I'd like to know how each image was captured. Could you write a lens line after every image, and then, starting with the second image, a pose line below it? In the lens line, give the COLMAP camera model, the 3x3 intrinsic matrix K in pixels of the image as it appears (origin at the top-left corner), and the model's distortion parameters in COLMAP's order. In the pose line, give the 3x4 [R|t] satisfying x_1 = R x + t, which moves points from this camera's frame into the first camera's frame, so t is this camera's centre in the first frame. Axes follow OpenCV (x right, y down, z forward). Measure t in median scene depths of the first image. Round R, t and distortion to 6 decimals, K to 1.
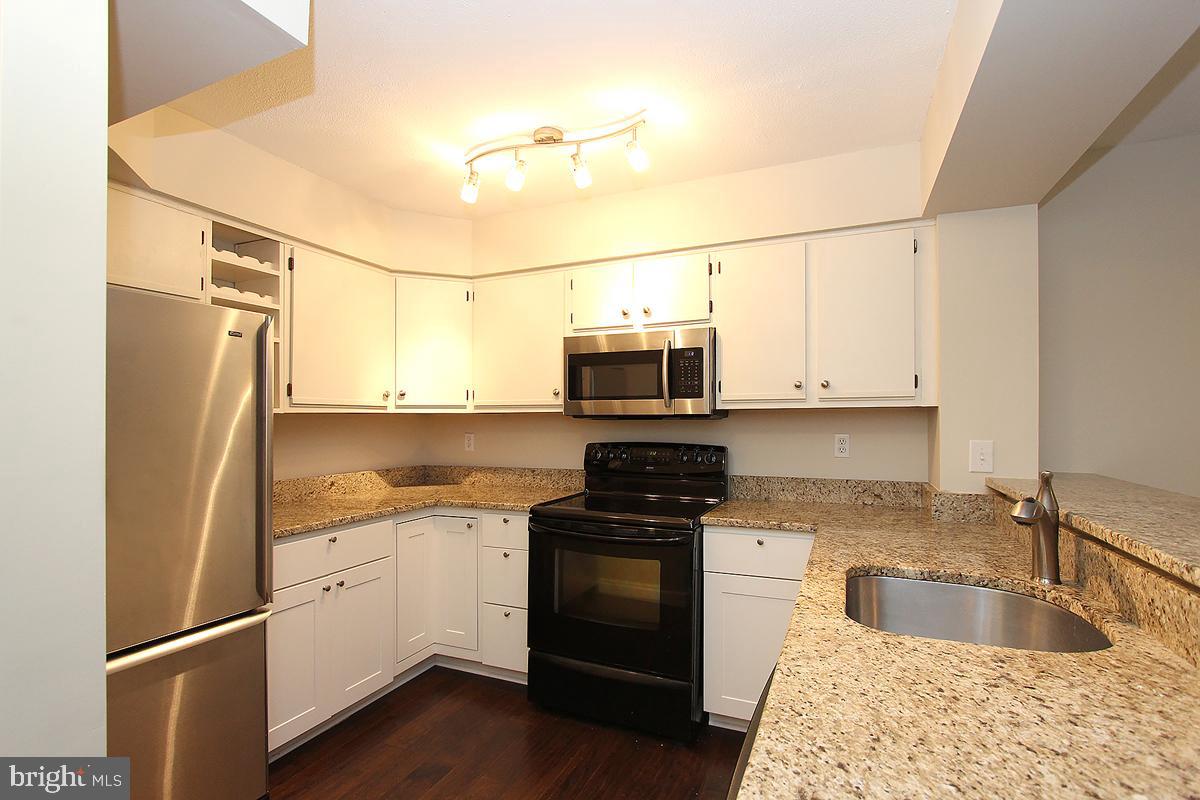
lens RADIAL K [[560.6, 0, 615.5], [0, 560.6, 417.6], [0, 0, 1]] dist [-0.016942, 0.002114]
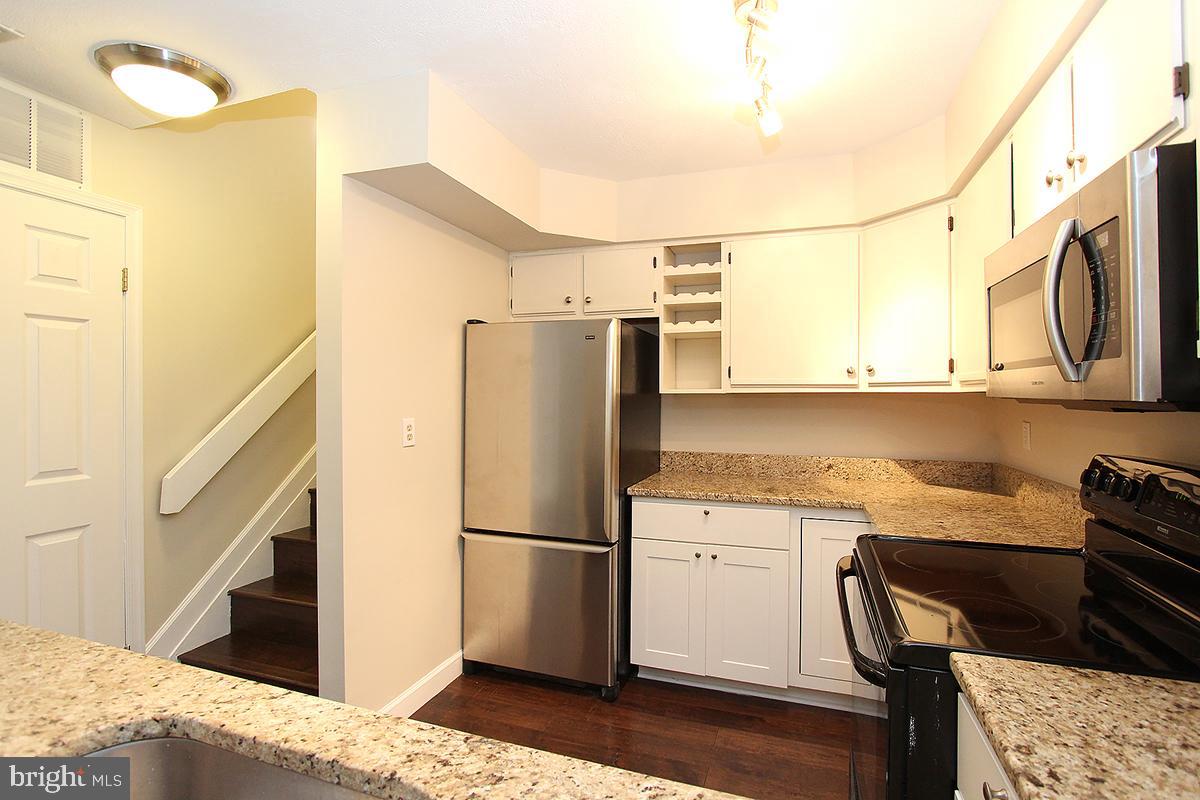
lens RADIAL K [[560.6, 0, 603.5], [0, 560.6, 389.4], [0, 0, 1]] dist [-0.016942, 0.002114]
pose [[0.067370, -0.002270, -0.997725, 0.476984], [0.001156, 0.999997, -0.002197, -0.012498], [0.997727, -0.001005, 0.067372, 0.633523]]
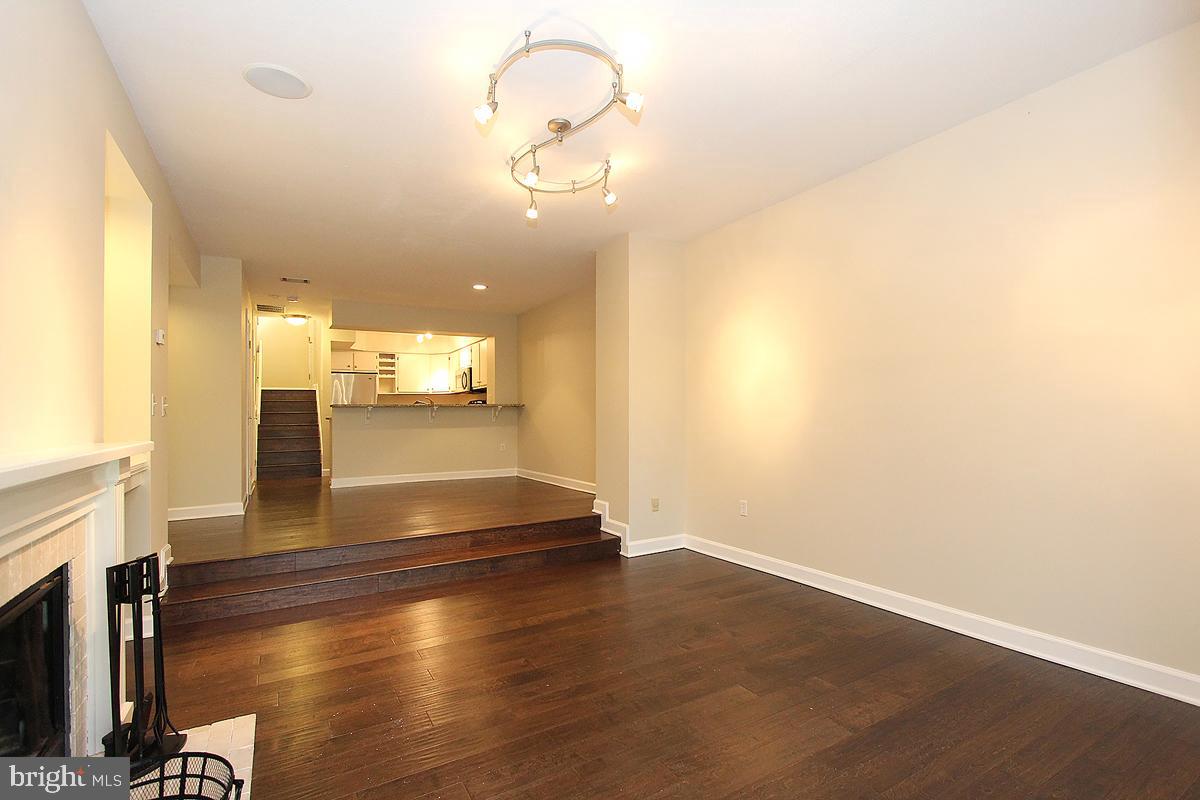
lens RADIAL K [[560.6, 0, 626.1], [0, 560.6, 400.6], [0, 0, 1]] dist [-0.016942, 0.002114]
pose [[0.816416, -0.024835, -0.576930, 3.054808], [0.013853, 0.999630, -0.023428, 0.153315], [0.577298, 0.011135, 0.816457, -1.360670]]
